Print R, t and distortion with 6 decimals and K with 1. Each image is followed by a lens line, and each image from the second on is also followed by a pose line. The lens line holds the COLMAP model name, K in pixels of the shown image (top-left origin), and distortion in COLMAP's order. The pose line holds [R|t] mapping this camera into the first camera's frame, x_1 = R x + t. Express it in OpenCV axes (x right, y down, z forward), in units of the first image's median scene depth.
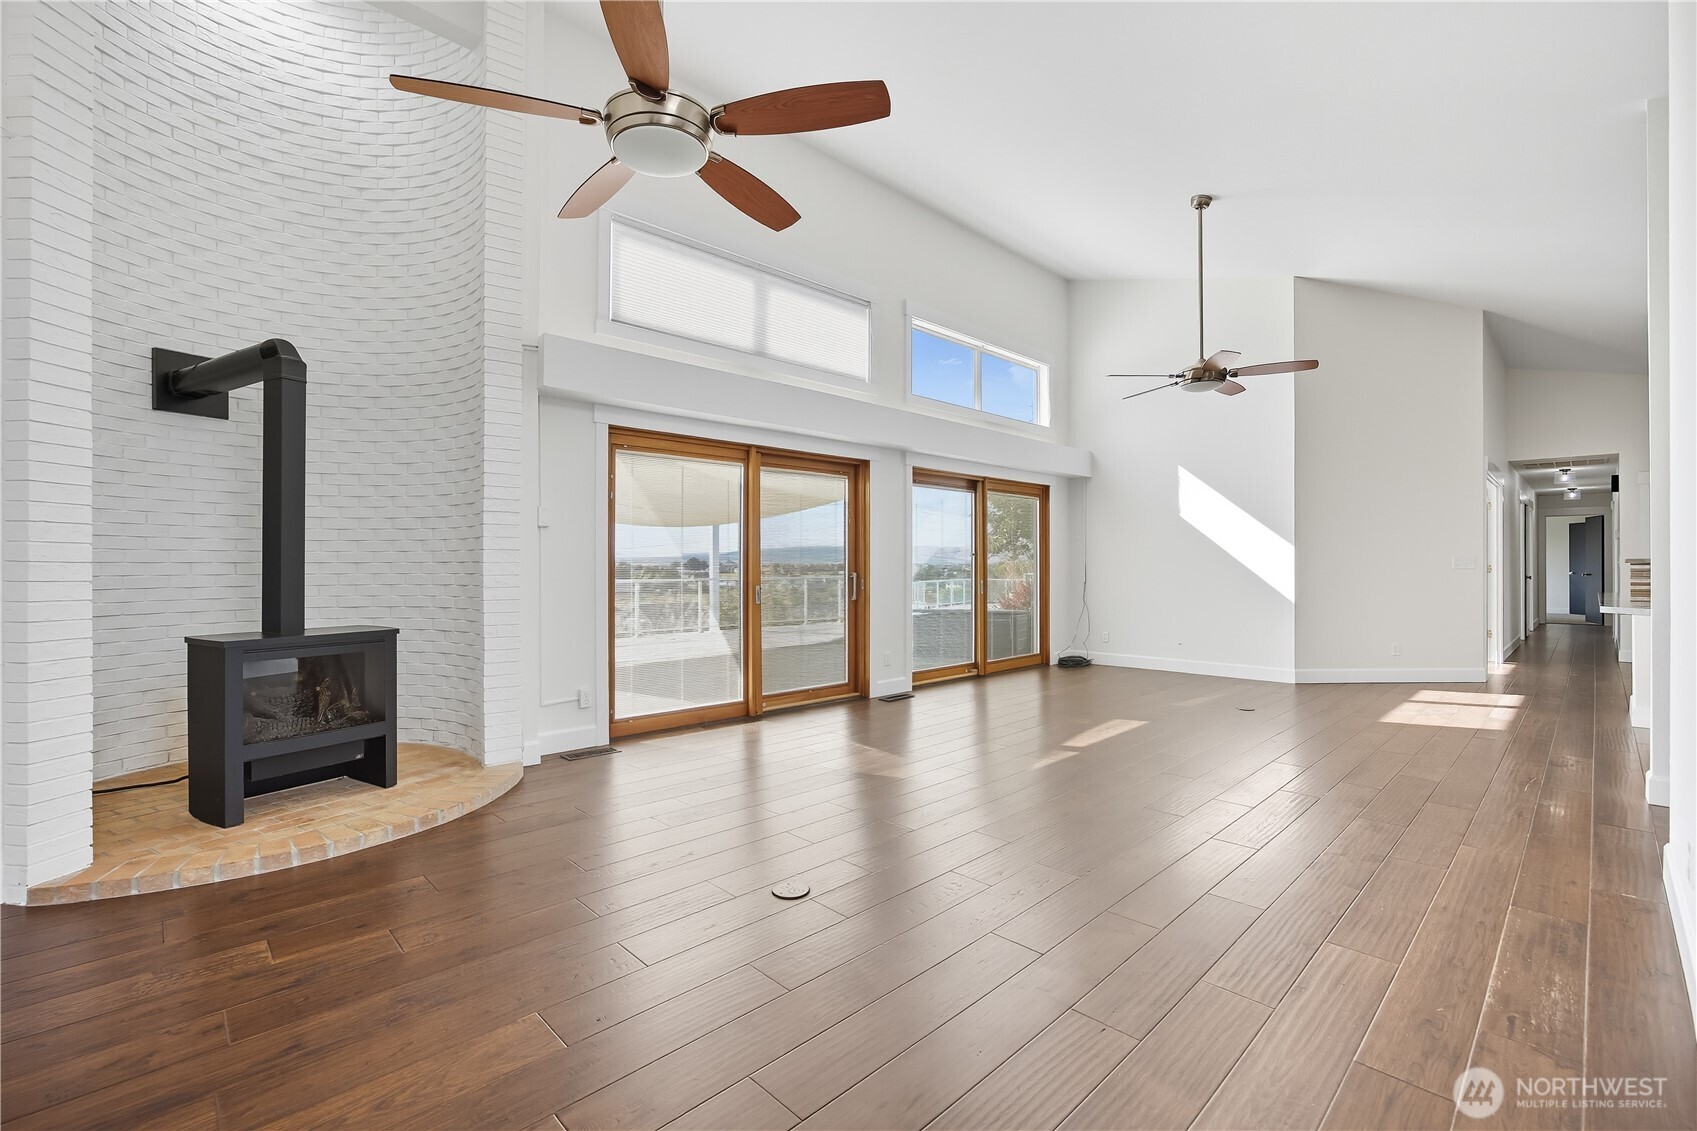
lens RADIAL K [[663.8, 0, 827.8], [0, 663.8, 563.7], [0, 0, 1]] dist [0.000132, -0.000036]
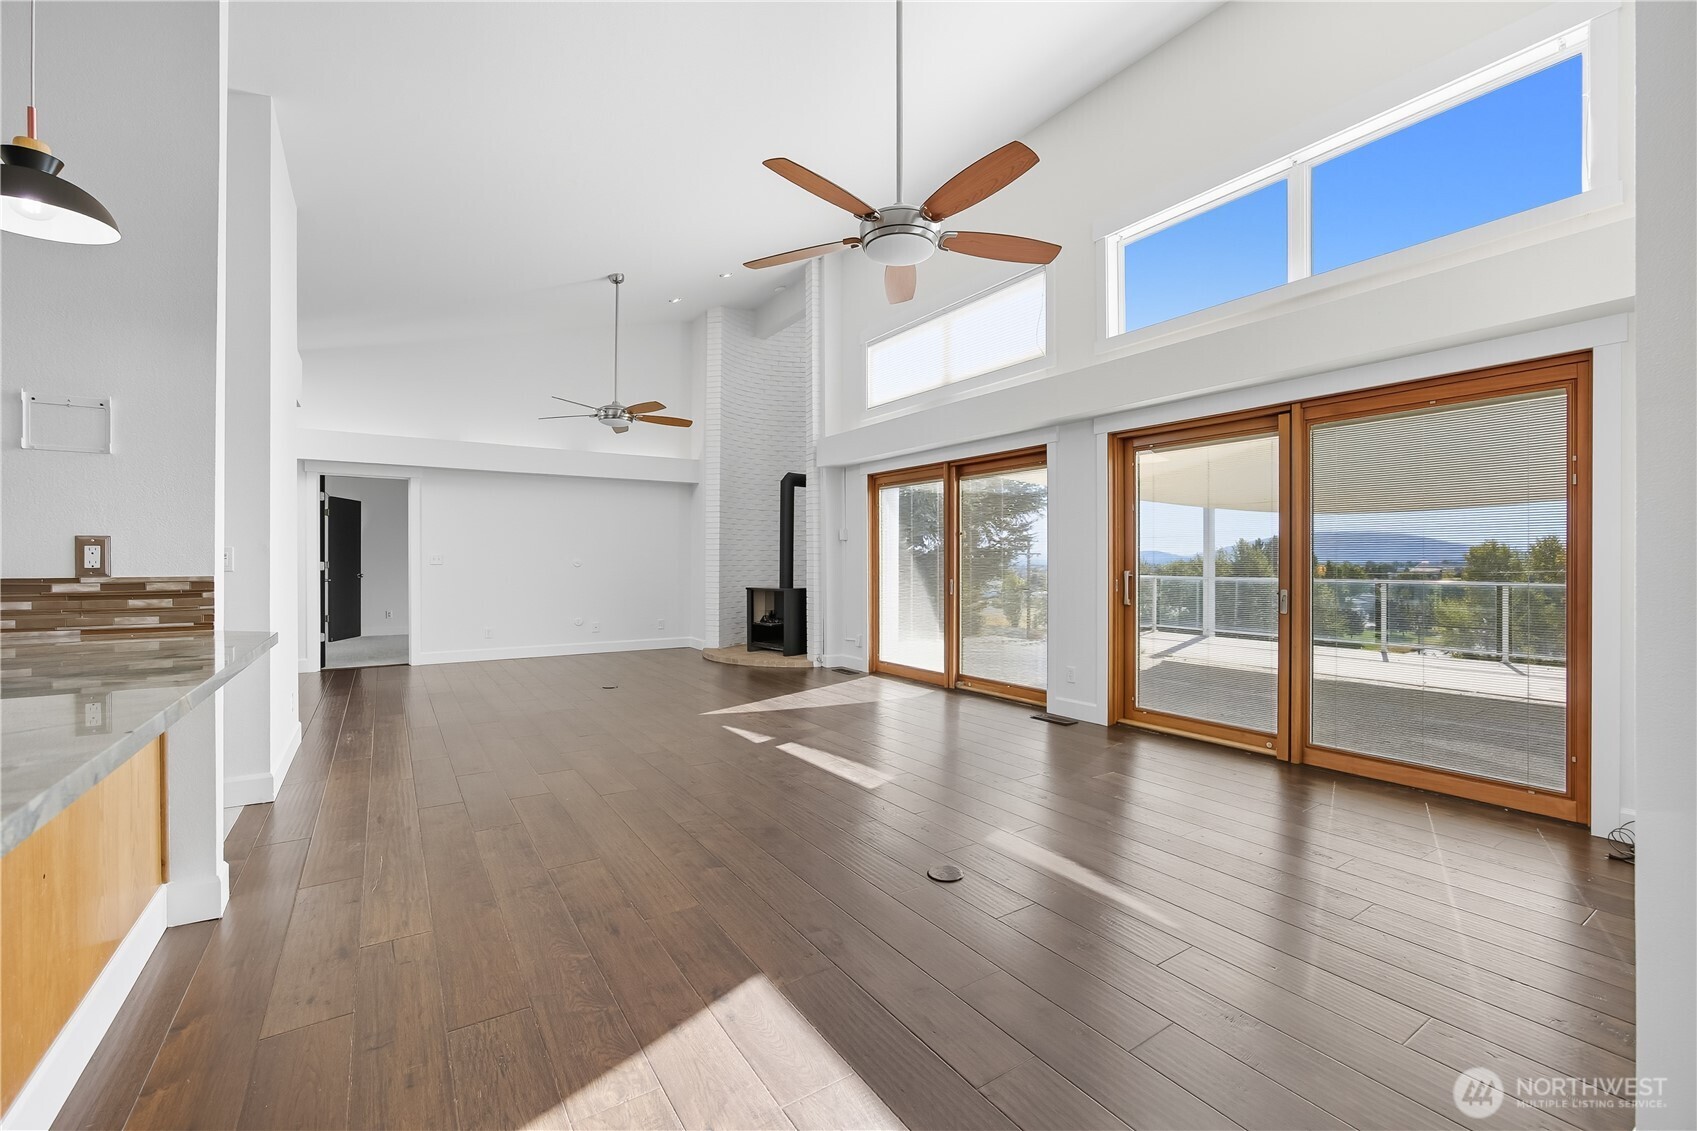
lens RADIAL K [[663.8, 0, 827.8], [0, 663.8, 563.7], [0, 0, 1]] dist [0.000132, -0.000036]
pose [[-0.112694, 0.000336, -0.993630, 1.034175], [0.003830, 0.999993, -0.000096, 0.002080], [0.993622, -0.003816, -0.112695, 0.859435]]
